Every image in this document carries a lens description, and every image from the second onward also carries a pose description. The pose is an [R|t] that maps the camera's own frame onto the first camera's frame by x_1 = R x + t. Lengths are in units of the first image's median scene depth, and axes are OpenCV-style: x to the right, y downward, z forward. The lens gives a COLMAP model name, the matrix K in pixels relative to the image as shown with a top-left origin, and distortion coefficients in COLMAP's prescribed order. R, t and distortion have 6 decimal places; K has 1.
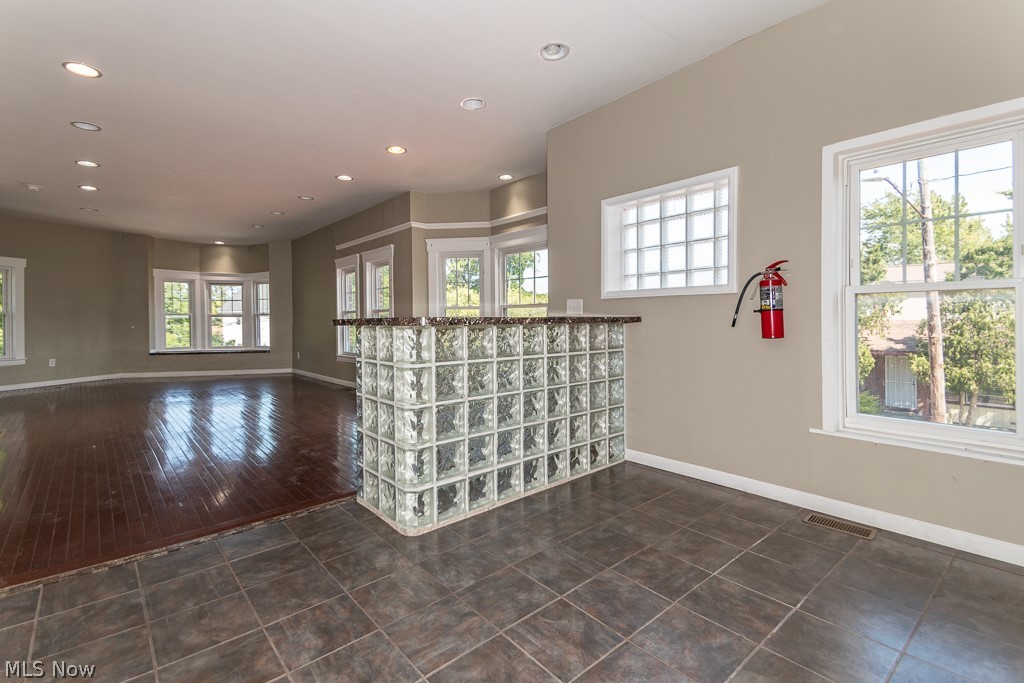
lens RADIAL K [[475.9, 0, 508.2], [0, 475.9, 335.6], [0, 0, 1]] dist [0.030457, -0.000606]
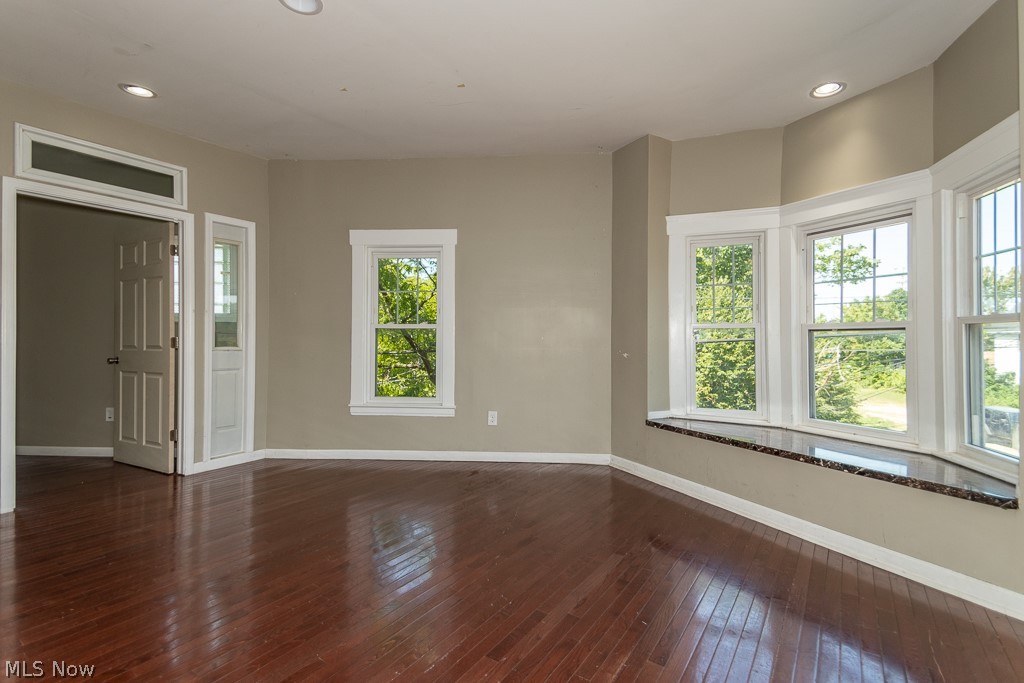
lens RADIAL K [[475.9, 0, 508.2], [0, 475.9, 335.6], [0, 0, 1]] dist [0.030457, -0.000606]
pose [[0.233322, -0.000341, -0.972400, -0.377035], [-0.042094, 0.999059, -0.010451, -0.027041], [0.971488, 0.043371, 0.233088, 0.803286]]
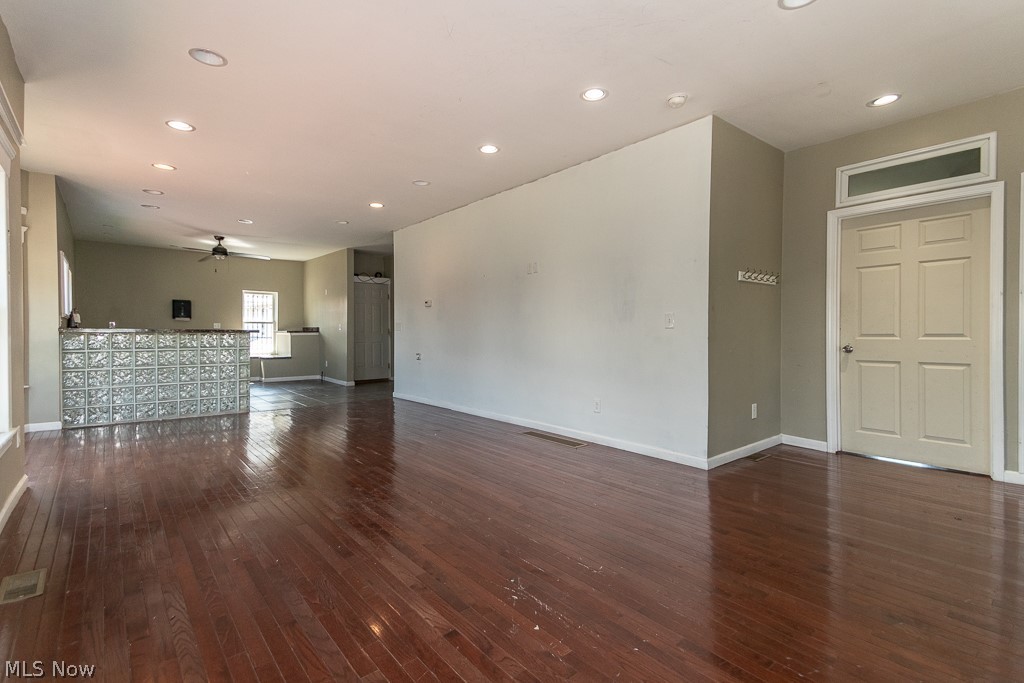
lens RADIAL K [[475.9, 0, 508.2], [0, 475.9, 335.6], [0, 0, 1]] dist [0.030457, -0.000606]
pose [[-0.999900, 0.006735, 0.012414, -0.487785], [0.007210, 0.999228, 0.038614, -0.026374], [-0.012144, 0.038700, -0.999177, 1.020086]]
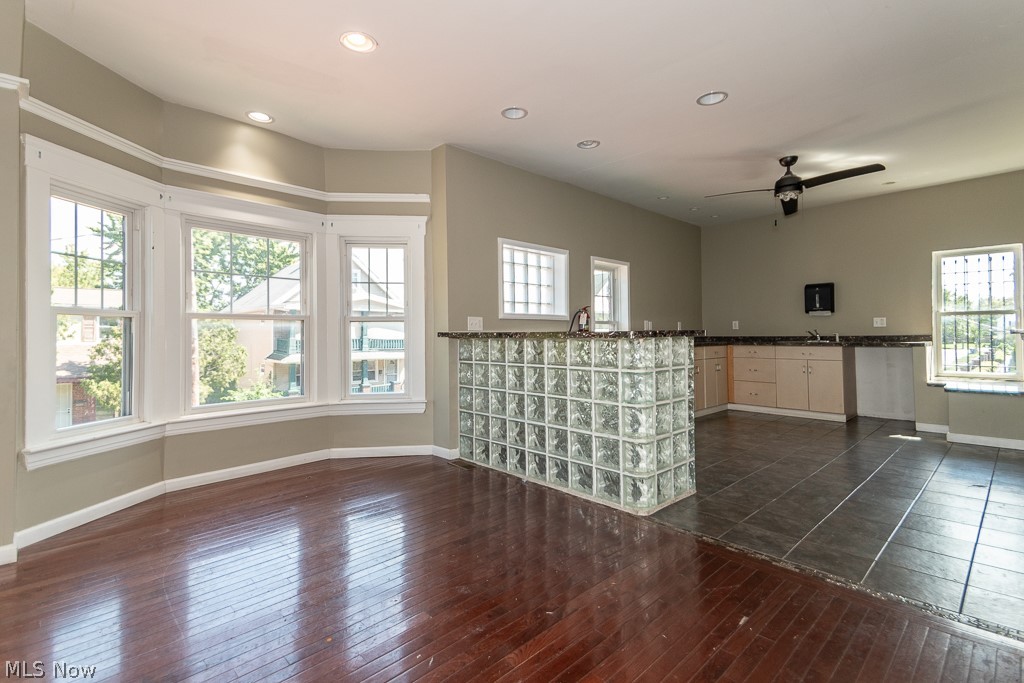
lens RADIAL K [[481.9, 0, 512.1], [0, 481.9, 338.1], [0, 0, 1]] dist [0.036495, -0.000042]
pose [[-0.065055, 0.007138, 0.997856, -0.413431], [0.043476, 0.999045, -0.004312, -0.007773], [-0.996934, 0.043102, -0.065304, 0.424324]]
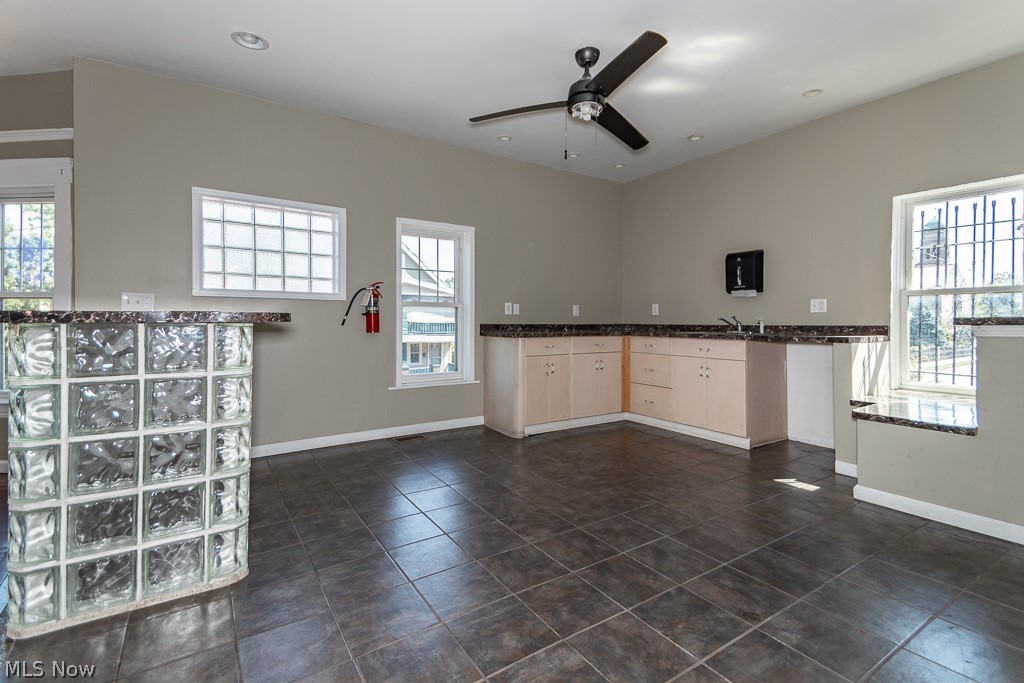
lens RADIAL K [[460.1, 0, 512.0], [0, 460.1, 341.5], [0, 0, 1]] dist [0.032733, -0.000208]
pose [[0.110609, -0.031699, 0.993358, -0.243255], [0.029798, 0.999148, 0.028565, 0.001674], [-0.993417, 0.026440, 0.111459, 0.117336]]
